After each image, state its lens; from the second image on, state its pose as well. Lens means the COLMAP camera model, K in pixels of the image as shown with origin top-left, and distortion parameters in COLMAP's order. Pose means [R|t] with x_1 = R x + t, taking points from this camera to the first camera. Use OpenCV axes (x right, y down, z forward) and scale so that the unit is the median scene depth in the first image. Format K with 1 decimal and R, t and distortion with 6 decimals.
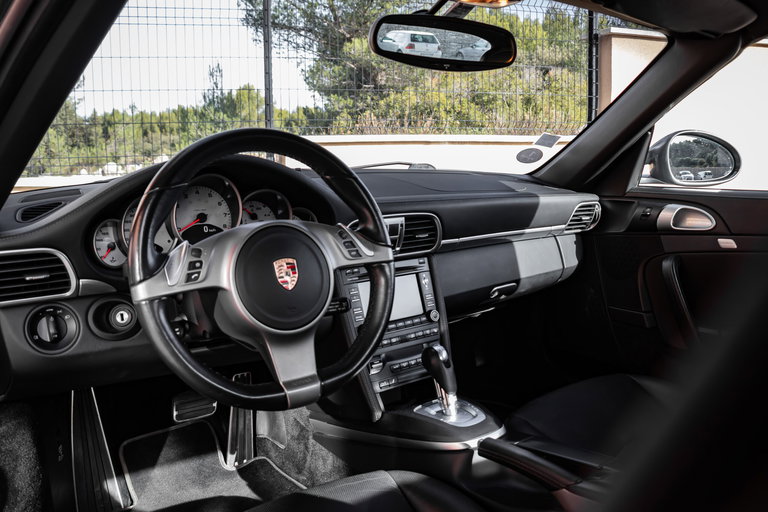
lens RADIAL K [[654.2, 0, 384.0], [0, 654.2, 256.0], [0, 0, 1]] dist [-0.183792, 0.182224]
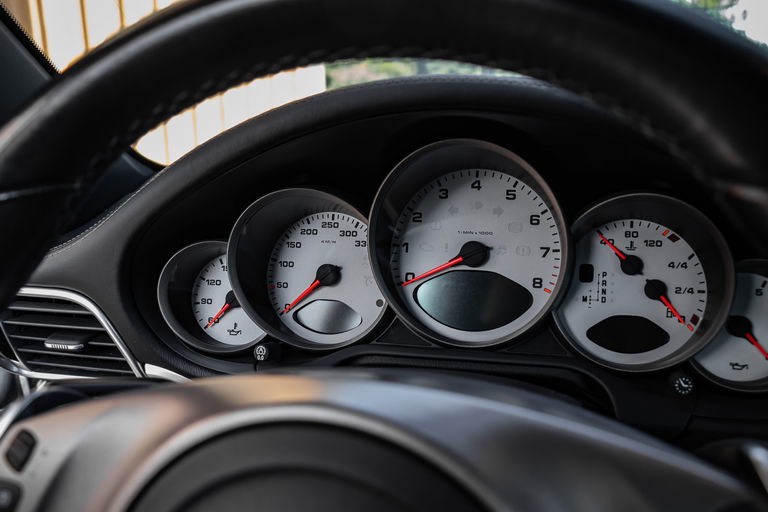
lens RADIAL K [[714.5, 0, 384.0], [0, 714.5, 256.0], [0, 0, 1]] dist [-0.120395, 0.017059]
pose [[0.616354, 0.146567, -0.773709, 0.007020], [-0.107725, 0.988983, 0.101531, -0.084699], [0.780066, 0.020769, 0.625353, 0.623530]]
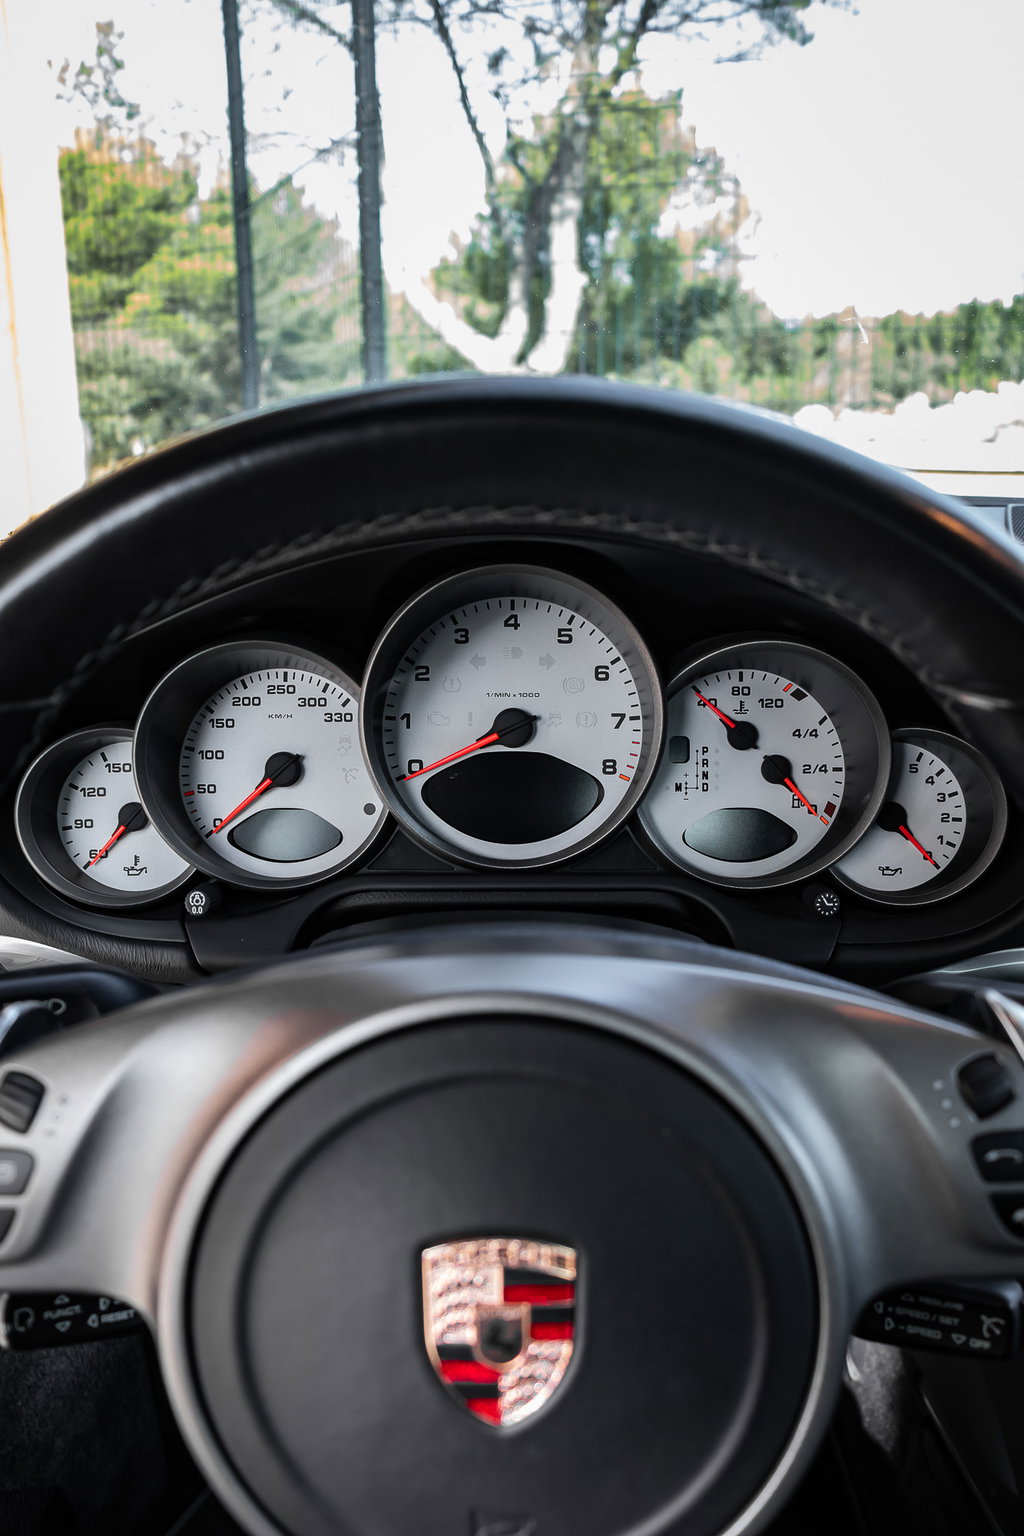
lens RADIAL K [[1308.3, 0, 512.0], [0, 1308.3, 768.0], [0, 0, 1]] dist [-0.183792, 0.182224]
pose [[0.808419, 0.169722, -0.563607, 0.003622], [-0.096494, 0.982786, 0.157543, -0.110291], [0.580643, -0.072976, 0.810881, 0.526027]]
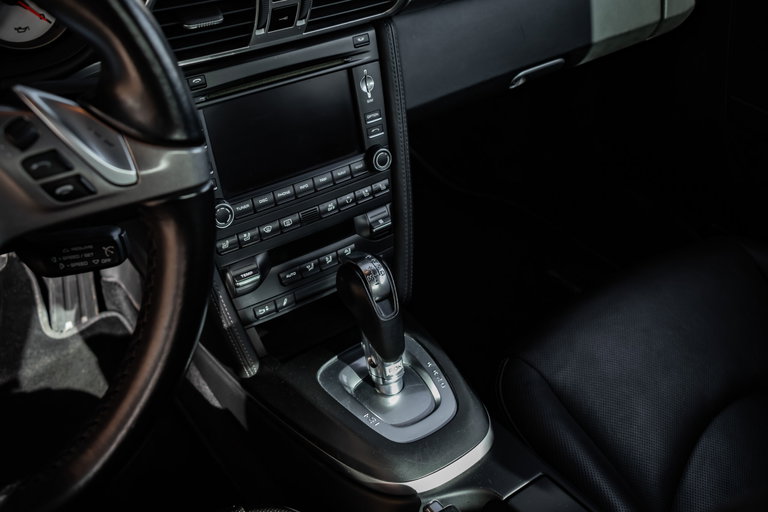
lens RADIAL K [[784.4, 0, 385.3], [0, 784.4, 271.9], [0, 0, 1]] dist [-0.117073, 0.213136]
pose [[0.998567, 0.053144, 0.006358, 0.087713], [-0.049663, 0.875701, 0.480293, -0.123799], [0.019957, -0.479921, 0.877085, 0.488765]]
